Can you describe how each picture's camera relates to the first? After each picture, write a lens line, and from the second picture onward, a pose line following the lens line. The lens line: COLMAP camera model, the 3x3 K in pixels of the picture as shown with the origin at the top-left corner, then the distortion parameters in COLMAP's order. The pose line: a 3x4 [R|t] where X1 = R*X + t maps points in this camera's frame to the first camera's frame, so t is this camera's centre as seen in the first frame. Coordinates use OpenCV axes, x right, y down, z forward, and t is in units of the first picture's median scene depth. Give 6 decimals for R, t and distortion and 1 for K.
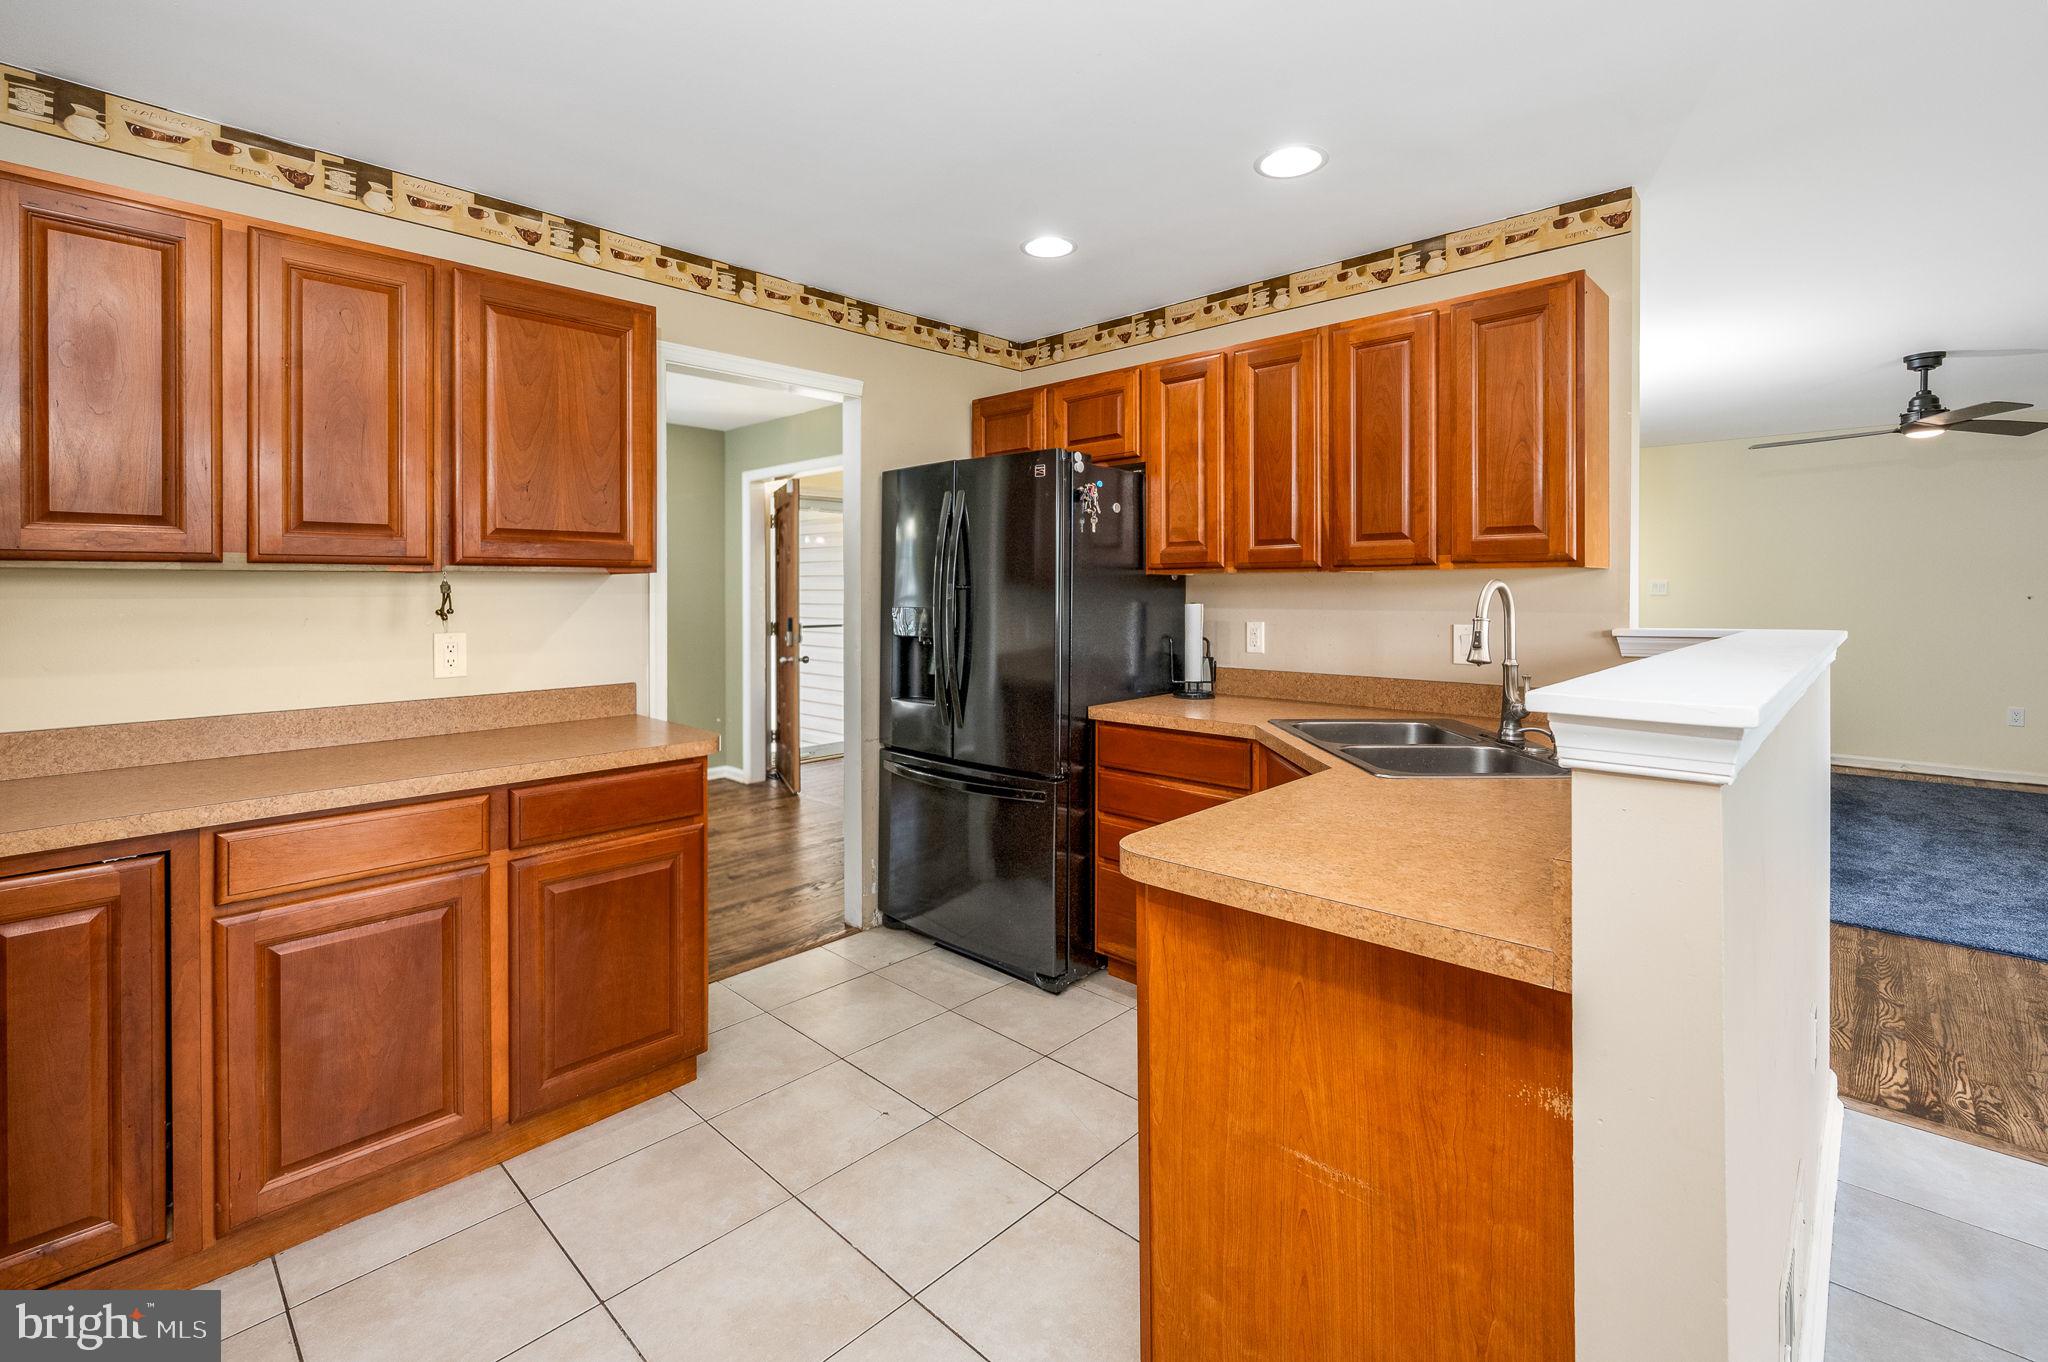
lens RADIAL K [[904.3, 0, 1014.6], [0, 904.3, 584.7], [0, 0, 1]] dist [-0.000285, 0.000778]
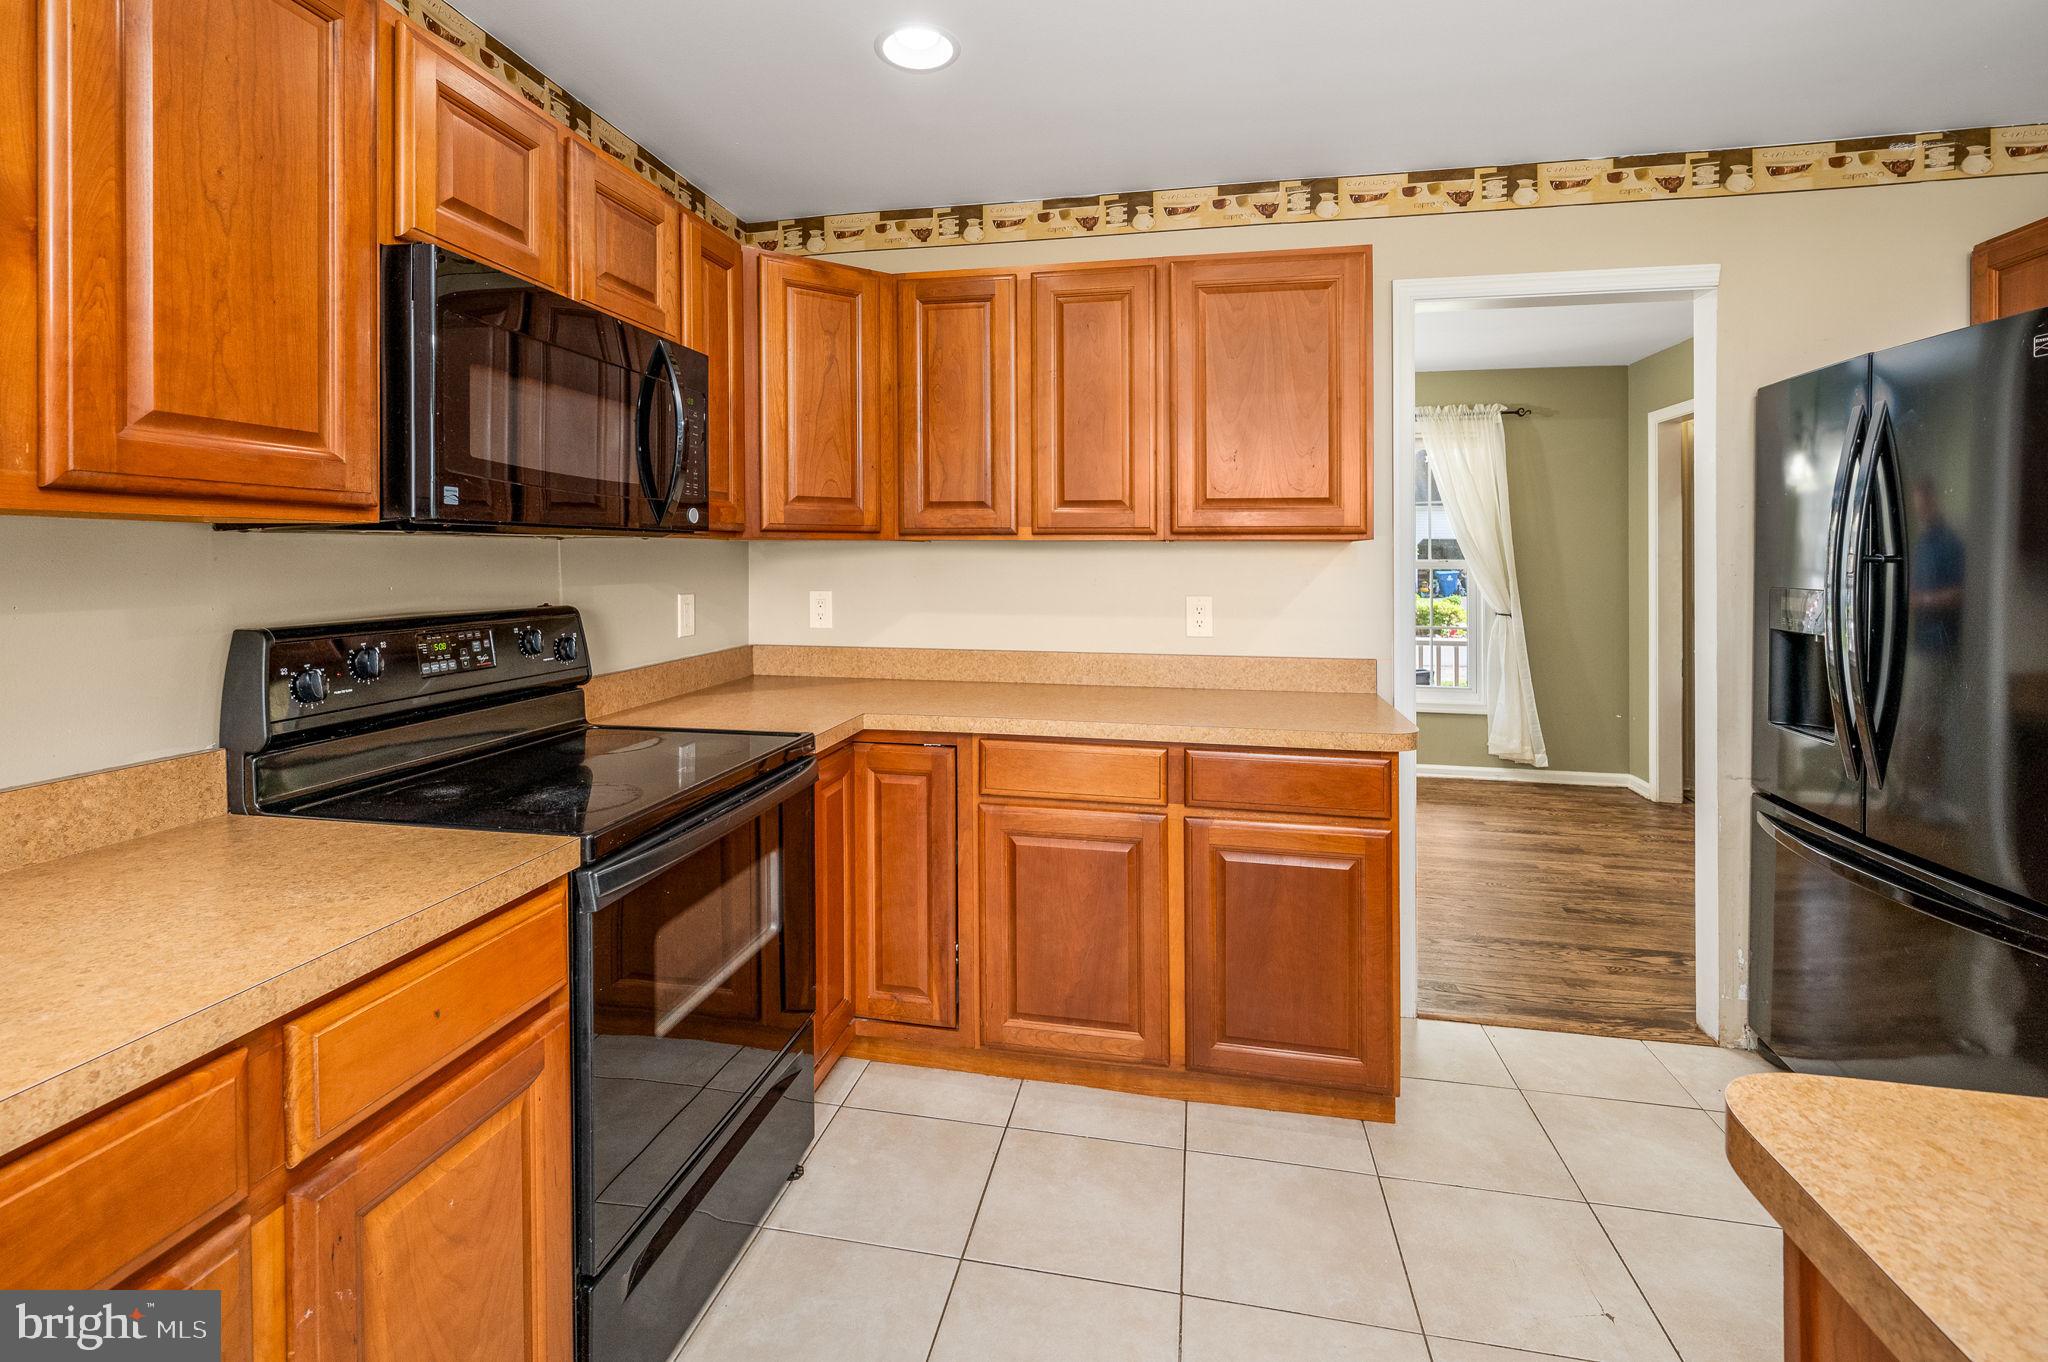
lens RADIAL K [[920.3, 0, 1008.5], [0, 920.3, 550.0], [0, 0, 1]] dist [0.000323, 0.000372]
pose [[0.541139, 0.002036, -0.840931, 0.196776], [-0.001833, 0.999998, 0.001241, -0.003650], [0.840931, 0.000869, 0.541141, 0.217690]]
